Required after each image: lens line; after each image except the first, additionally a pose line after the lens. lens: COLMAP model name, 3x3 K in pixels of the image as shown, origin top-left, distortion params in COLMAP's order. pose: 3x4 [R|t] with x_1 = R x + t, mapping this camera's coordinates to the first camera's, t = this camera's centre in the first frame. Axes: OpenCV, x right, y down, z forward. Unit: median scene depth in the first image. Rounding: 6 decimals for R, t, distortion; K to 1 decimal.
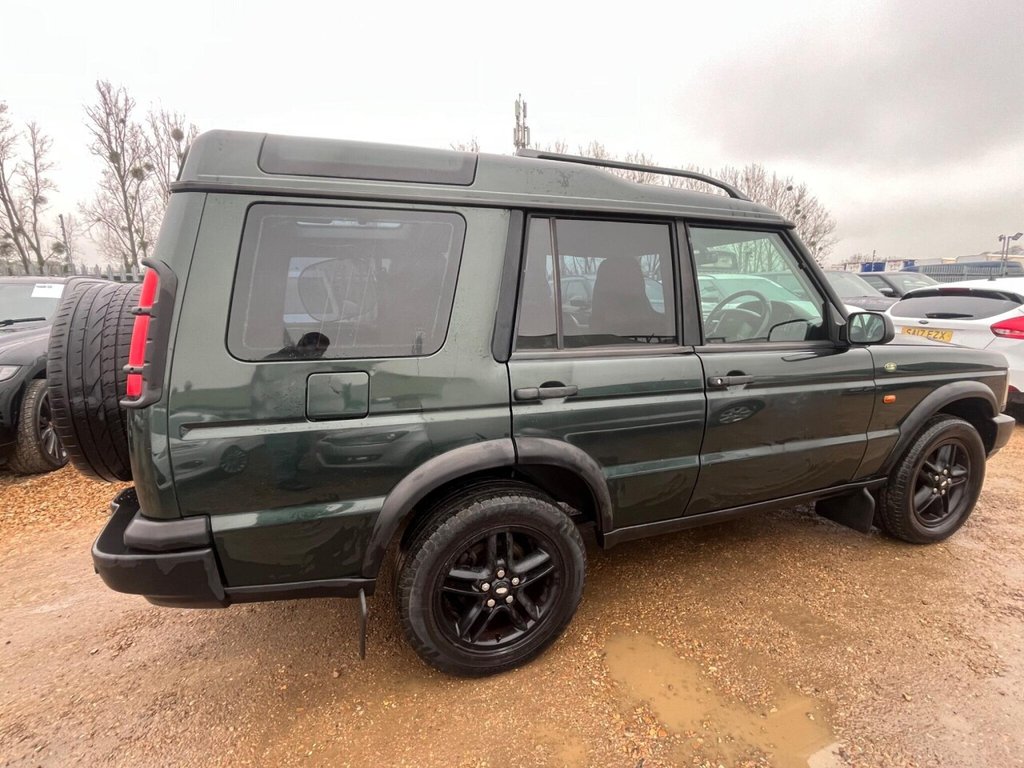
lens RADIAL K [[550.3, 0, 512.0], [0, 550.3, 384.0], [0, 0, 1]] dist [-0.005808, -0.000919]
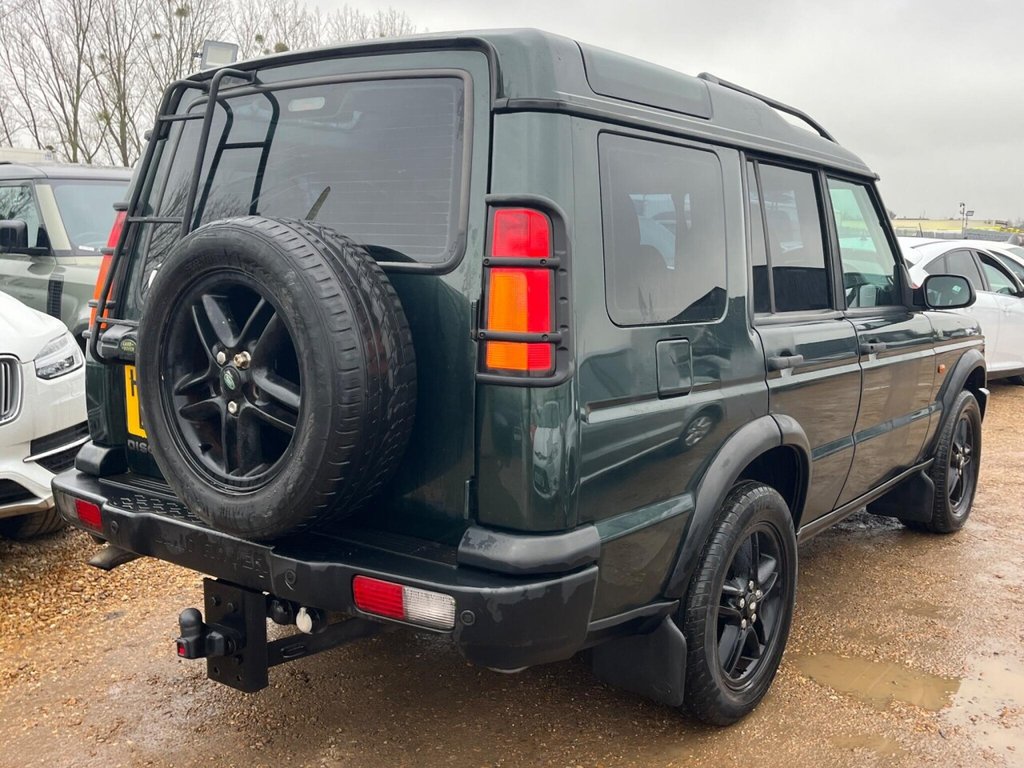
lens RADIAL K [[1319.1, 0, 512.0], [0, 1319.1, 384.0], [0, 0, 1]] dist [-0.003543, -0.043586]
pose [[0.784765, -0.043821, 0.618243, -1.432257], [0.078241, 0.996522, -0.028682, 0.069207], [-0.614835, 0.070881, 0.785464, -0.335349]]
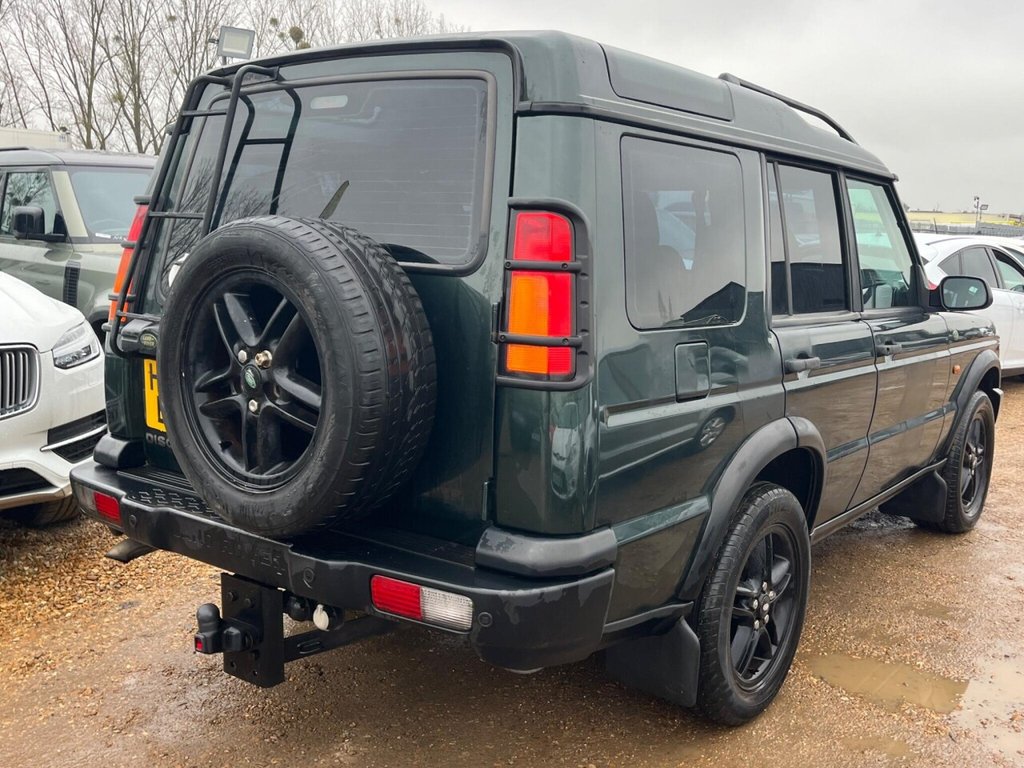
lens RADIAL K [[1319.1, 0, 512.0], [0, 1319.1, 384.0], [0, 0, 1]] dist [-0.003543, -0.043586]
pose [[0.788969, -0.040484, 0.613097, -1.445148], [0.064112, 0.997804, -0.016616, 0.047071], [-0.611079, 0.052416, 0.789833, -0.332650]]
